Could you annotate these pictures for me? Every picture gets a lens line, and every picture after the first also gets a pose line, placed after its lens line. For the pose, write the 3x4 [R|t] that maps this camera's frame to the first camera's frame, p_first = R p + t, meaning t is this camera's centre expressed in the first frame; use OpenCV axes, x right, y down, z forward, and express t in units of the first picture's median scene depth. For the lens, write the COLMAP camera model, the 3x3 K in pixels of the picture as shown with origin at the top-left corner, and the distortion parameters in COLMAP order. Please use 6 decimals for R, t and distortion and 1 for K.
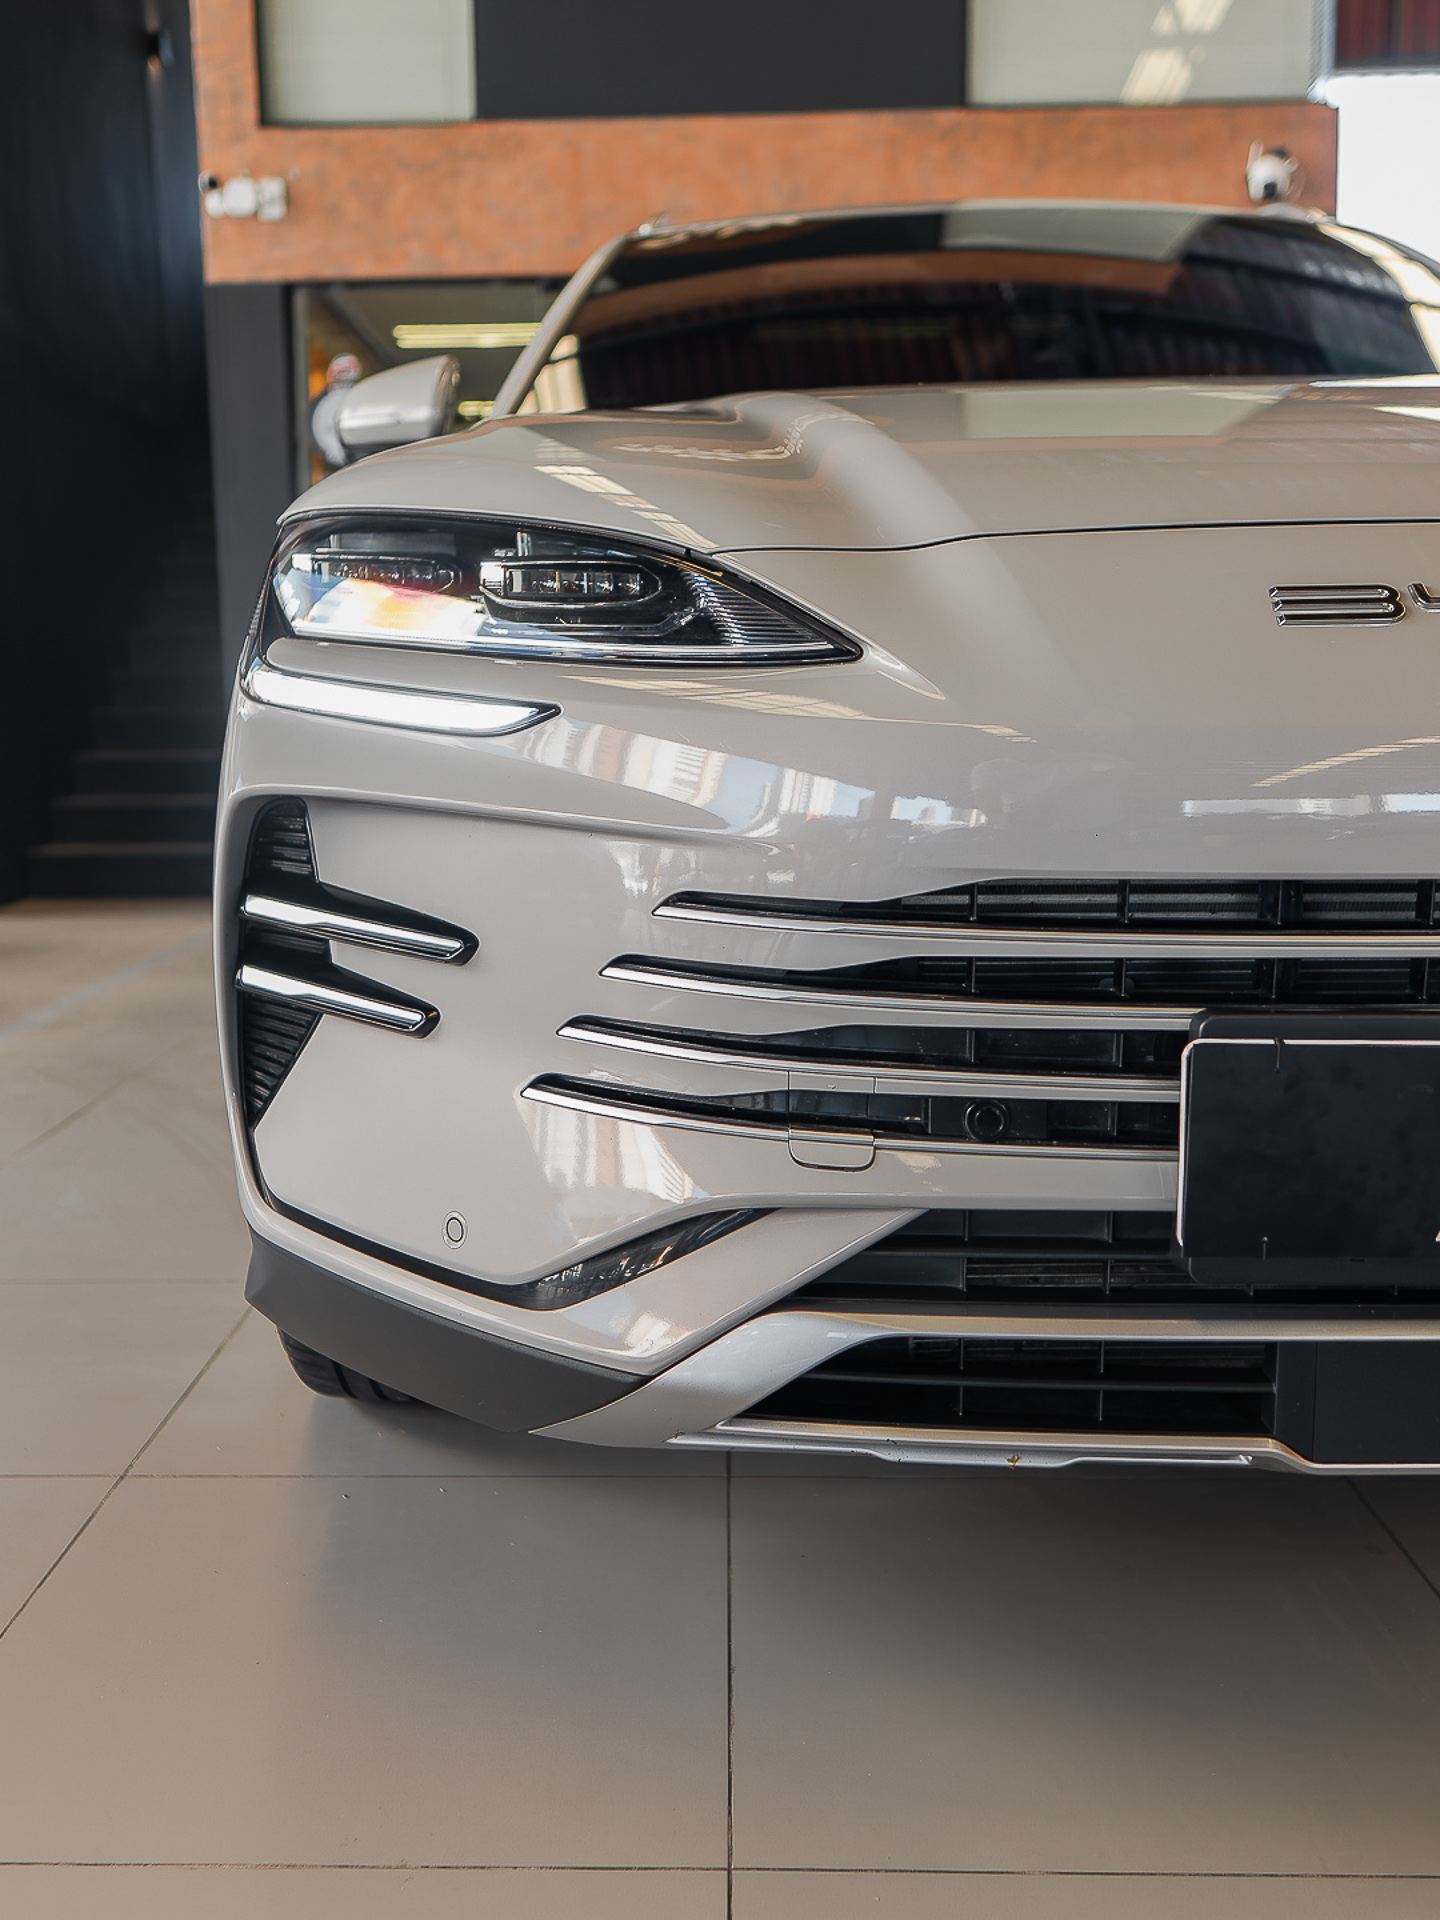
lens RADIAL K [[1753.7, 0, 668.1], [0, 1753.7, 948.4], [0, 0, 1]] dist [-0.010595, -0.001460]
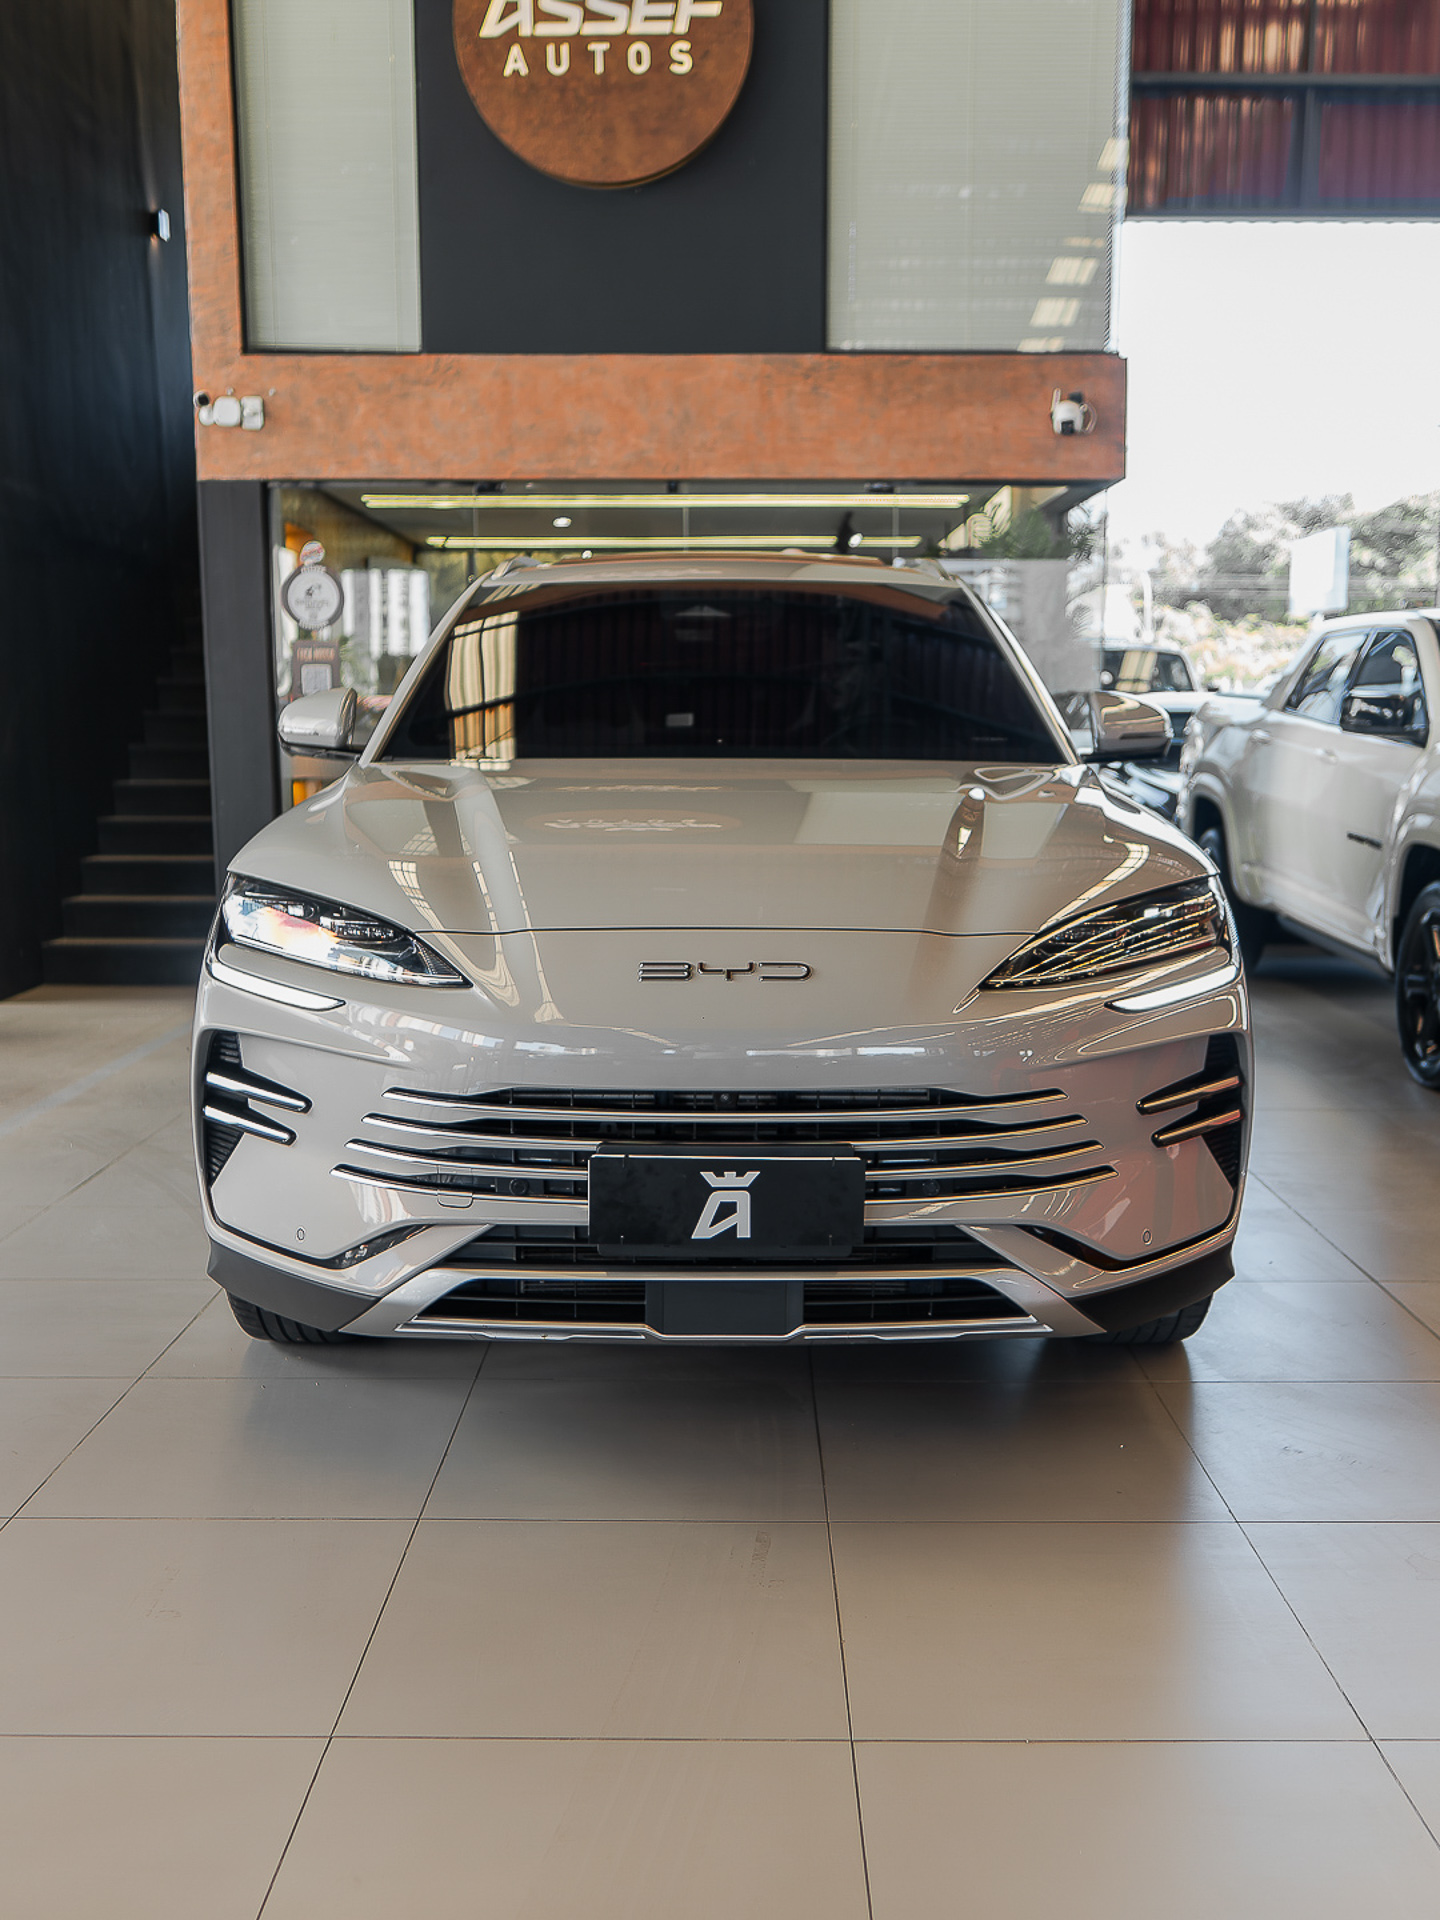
lens RADIAL K [[1804.7, 0, 731.4], [0, 1804.7, 1010.5], [0, 0, 1]] dist [0.000050, -0.001723]
pose [[0.999506, 0.010289, 0.029709, 0.317786], [-0.010546, 0.999908, 0.008517, -0.132269], [-0.029619, -0.008826, 0.999522, -1.162674]]
